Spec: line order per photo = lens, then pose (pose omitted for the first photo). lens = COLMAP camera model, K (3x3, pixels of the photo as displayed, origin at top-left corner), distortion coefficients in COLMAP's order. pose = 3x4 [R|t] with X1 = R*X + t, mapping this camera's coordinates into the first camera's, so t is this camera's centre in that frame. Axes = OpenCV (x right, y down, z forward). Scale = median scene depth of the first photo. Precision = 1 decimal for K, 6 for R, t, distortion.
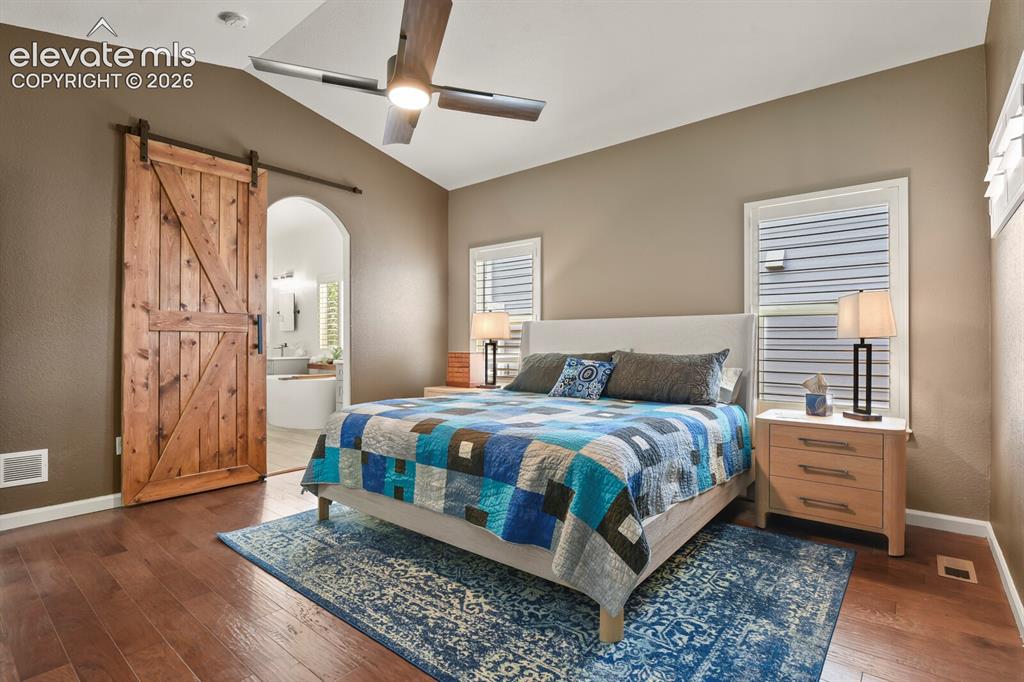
lens RADIAL K [[497.3, 0, 511.7], [0, 497.3, 341.1], [0, 0, 1]] dist [-0.005427, -0.007650]
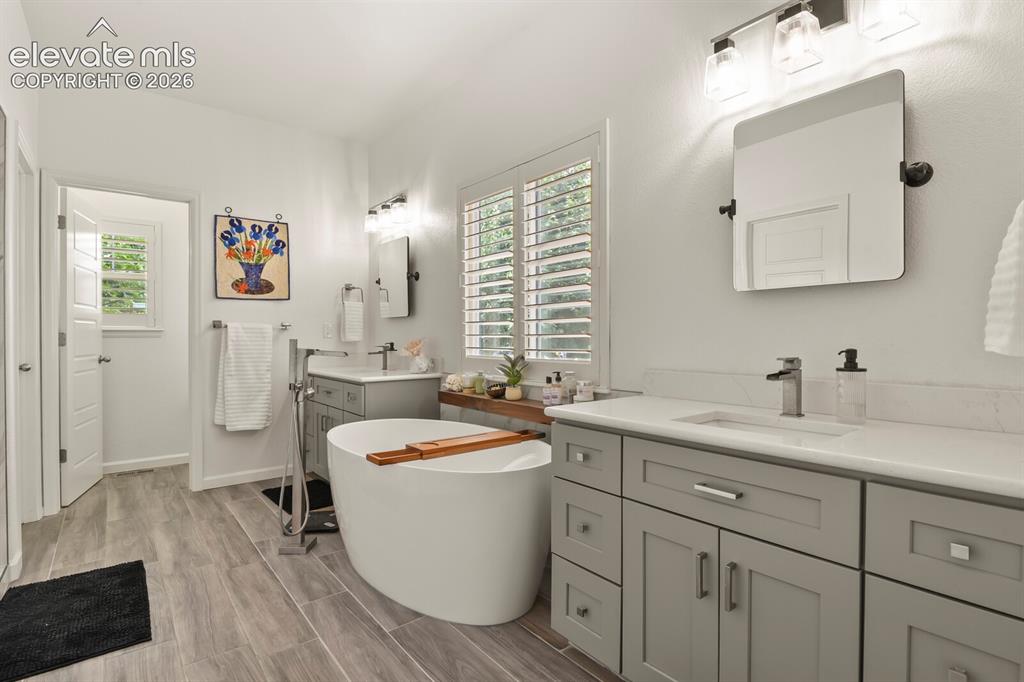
lens RADIAL K [[497.3, 0, 519.2], [0, 497.3, 339.8], [0, 0, 1]] dist [-0.005427, -0.007650]
pose [[0.981460, 0.001447, -0.191659, -0.256007], [-0.001961, 0.999995, -0.002496, 0.002240], [0.191655, 0.002825, 0.981458, 0.583914]]
